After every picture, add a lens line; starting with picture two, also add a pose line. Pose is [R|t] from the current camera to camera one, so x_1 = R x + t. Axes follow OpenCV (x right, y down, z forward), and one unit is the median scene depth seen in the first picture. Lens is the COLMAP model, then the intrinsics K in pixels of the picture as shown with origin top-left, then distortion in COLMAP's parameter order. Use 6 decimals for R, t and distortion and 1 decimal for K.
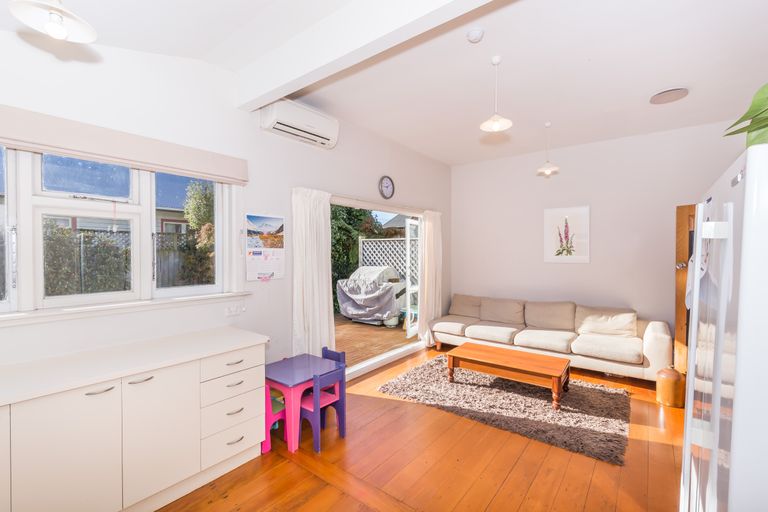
lens RADIAL K [[337.3, 0, 384.0], [0, 337.3, 256.0], [0, 0, 1]] dist [-0.000039, -0.000109]
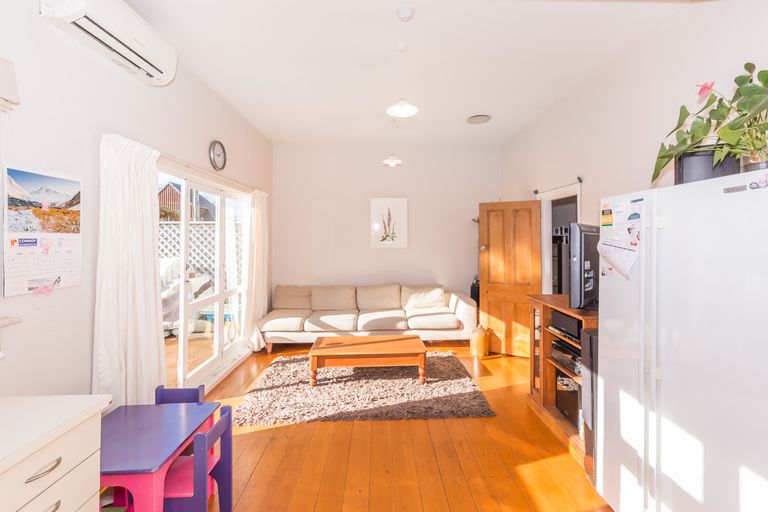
lens RADIAL K [[340.2, 0, 393.4], [0, 340.2, 230.3], [0, 0, 1]] dist [0.002344, 0.000001]
pose [[0.765389, 0.011013, 0.643473, -0.252813], [0.011654, 0.999452, -0.030968, -0.003582], [-0.643462, 0.031202, 0.764842, 0.199736]]
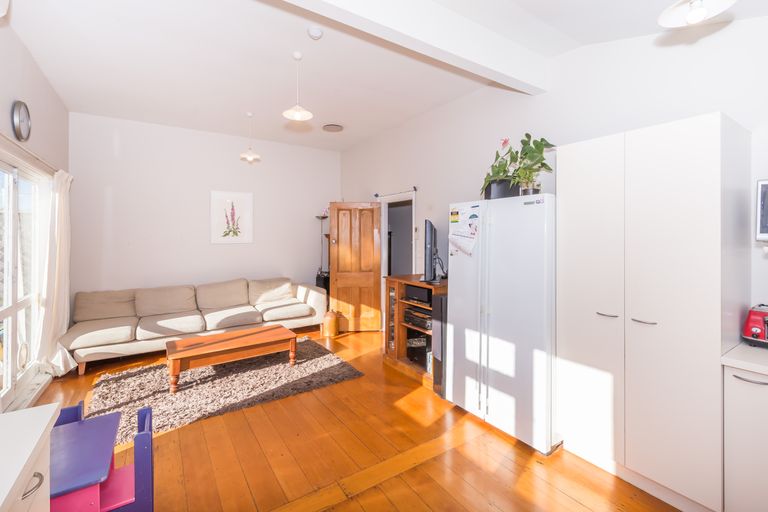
lens RADIAL K [[335.3, 0, 385.5], [0, 335.3, 234.6], [0, 0, 1]] dist [-0.000031, -0.000192]
pose [[0.319336, 0.000446, 0.947642, -0.465259], [0.014623, 0.999879, -0.005398, 0.008115], [-0.947529, 0.015581, 0.319290, 0.298751]]
